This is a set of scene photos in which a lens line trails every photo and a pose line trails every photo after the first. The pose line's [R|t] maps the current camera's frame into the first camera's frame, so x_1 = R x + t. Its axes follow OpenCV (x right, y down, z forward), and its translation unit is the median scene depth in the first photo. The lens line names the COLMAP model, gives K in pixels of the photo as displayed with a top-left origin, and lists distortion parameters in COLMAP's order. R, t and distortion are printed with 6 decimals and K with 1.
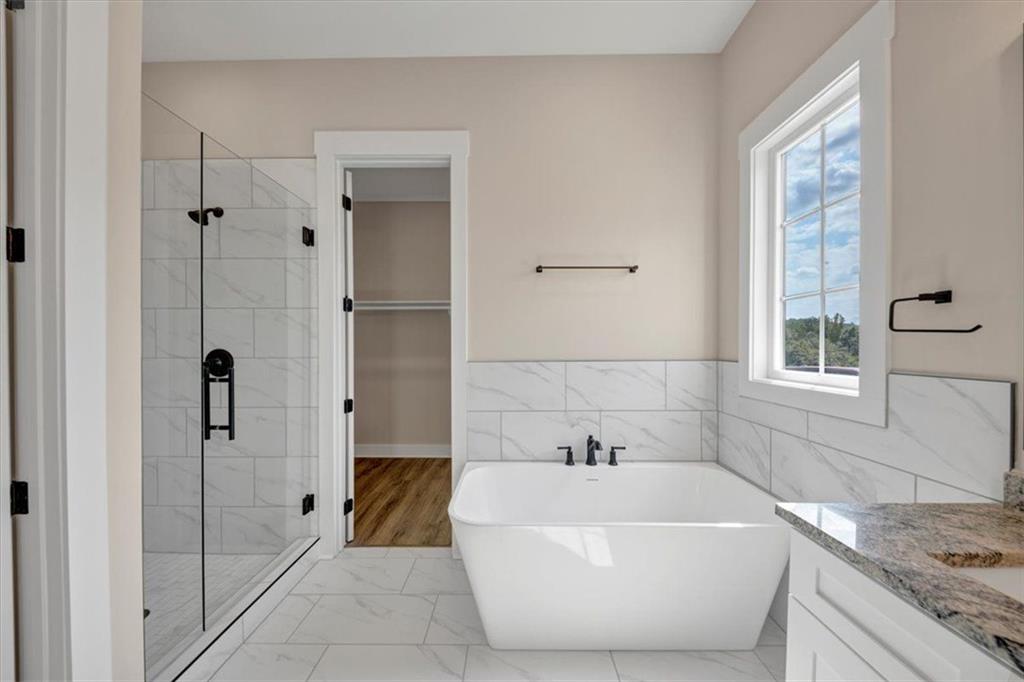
lens RADIAL K [[348.5, 0, 514.4], [0, 348.5, 348.3], [0, 0, 1]] dist [0.023646, -0.011833]
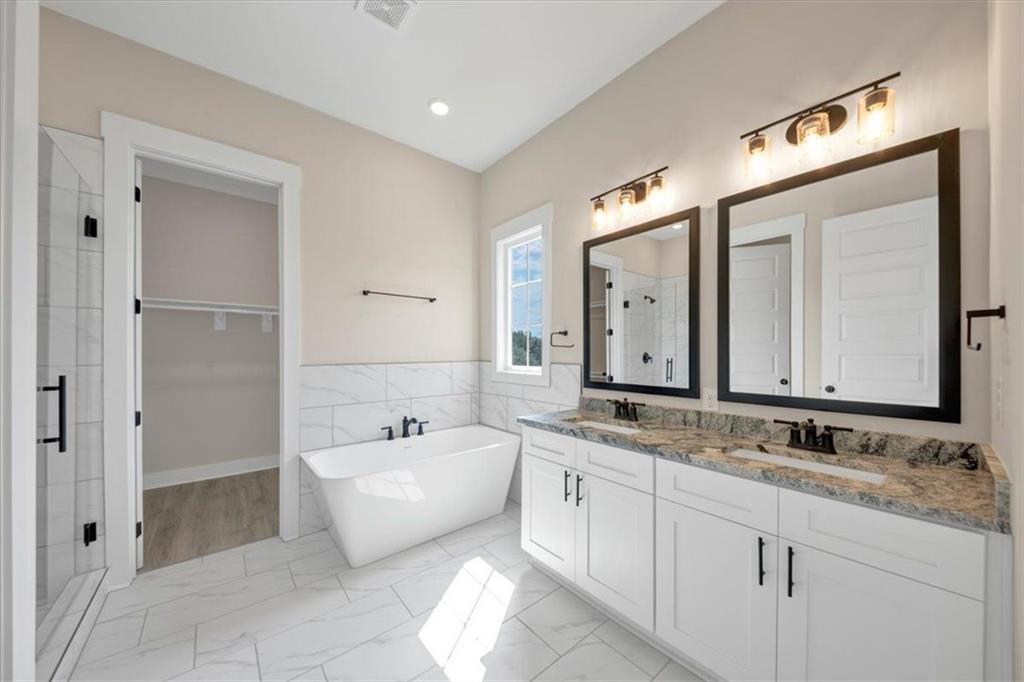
lens RADIAL K [[353.3, 0, 509.3], [0, 353.3, 349.0], [0, 0, 1]] dist [0.019277, -0.009373]
pose [[0.771093, 0.006768, 0.636686, -0.359244], [0.004107, 0.999870, -0.015603, 0.004220], [-0.636709, 0.014647, 0.770965, -0.353696]]
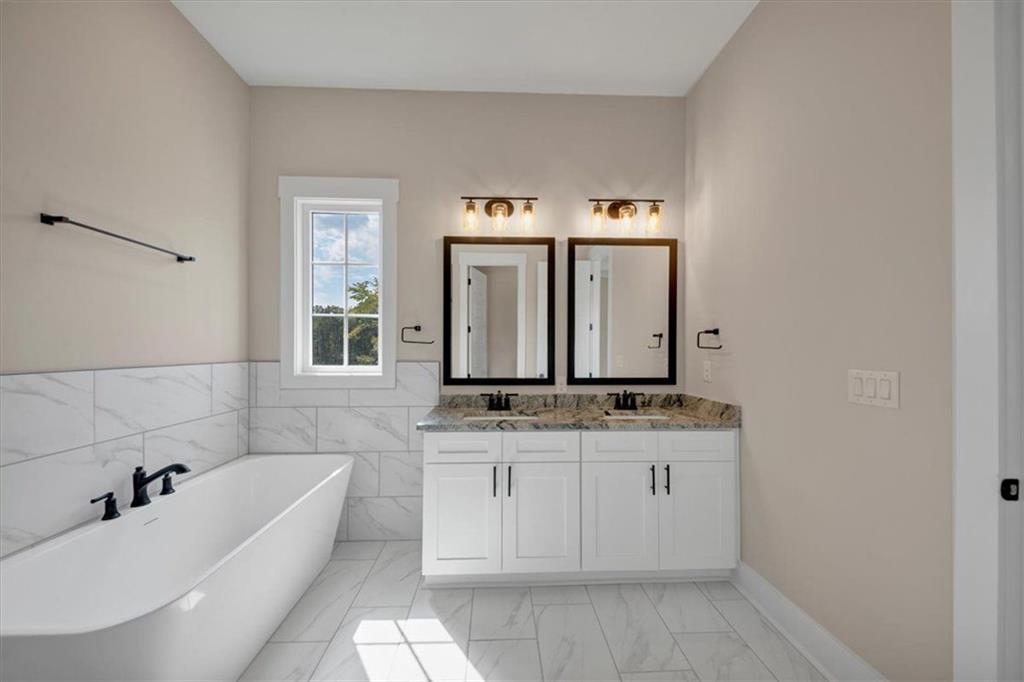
lens RADIAL K [[355.7, 0, 505.1], [0, 355.7, 346.4], [0, 0, 1]] dist [0.021587, -0.007369]
pose [[-0.041612, 0.012123, 0.999060, -0.583674], [0.004267, 0.999919, -0.011955, 0.003927], [-0.999125, 0.003766, -0.041661, 0.244995]]
